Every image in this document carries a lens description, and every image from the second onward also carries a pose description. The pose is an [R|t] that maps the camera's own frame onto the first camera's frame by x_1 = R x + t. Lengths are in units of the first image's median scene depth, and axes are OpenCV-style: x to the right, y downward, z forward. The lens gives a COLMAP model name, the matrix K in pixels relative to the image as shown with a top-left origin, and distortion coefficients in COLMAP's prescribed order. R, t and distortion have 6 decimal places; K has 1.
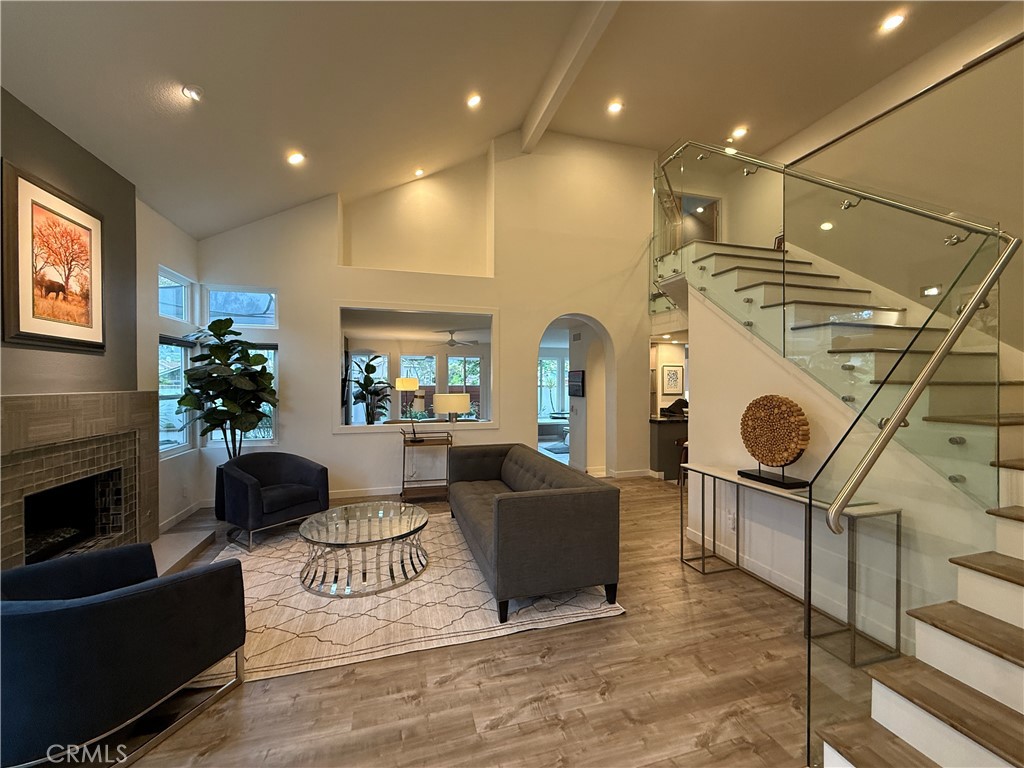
lens RADIAL K [[409.2, 0, 510.6], [0, 409.2, 384.8], [0, 0, 1]] dist [-0.002635, 0.001143]
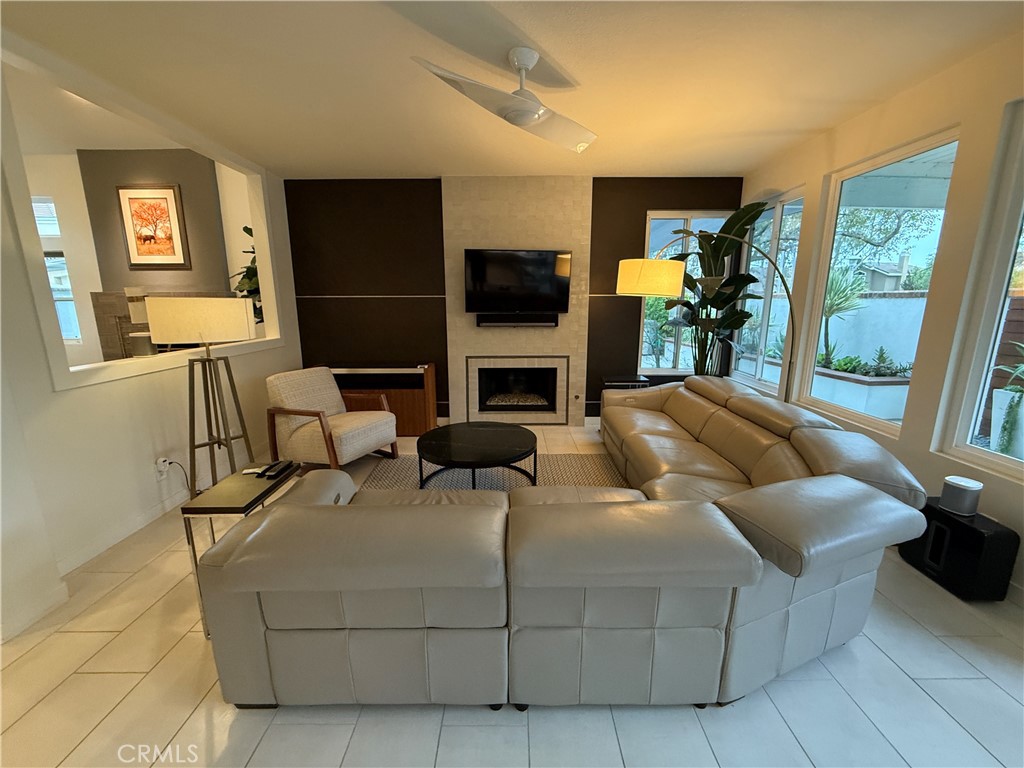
lens RADIAL K [[409.2, 0, 511.5], [0, 409.2, 384.7], [0, 0, 1]] dist [-0.002635, 0.001143]
pose [[-0.266683, 0.197461, -0.943340, 0.498212], [-0.003019, 0.978611, 0.205697, 0.055845], [0.963780, 0.057704, -0.260382, 3.606961]]
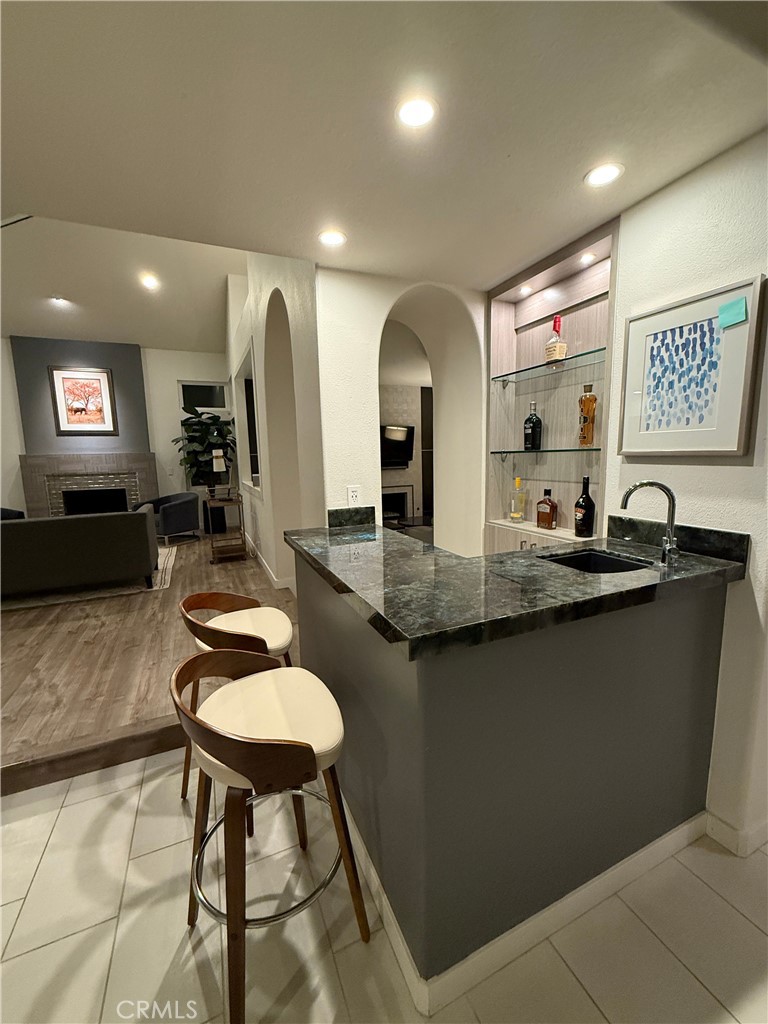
lens RADIAL K [[409.2, 0, 381.7], [0, 409.2, 514.5], [0, 0, 1]] dist [-0.002635, 0.001143]
pose [[0.150857, 0.142123, -0.978286, 1.812118], [0.017874, 0.989058, 0.146444, 0.062345], [0.988394, -0.039578, 0.146666, 2.638923]]
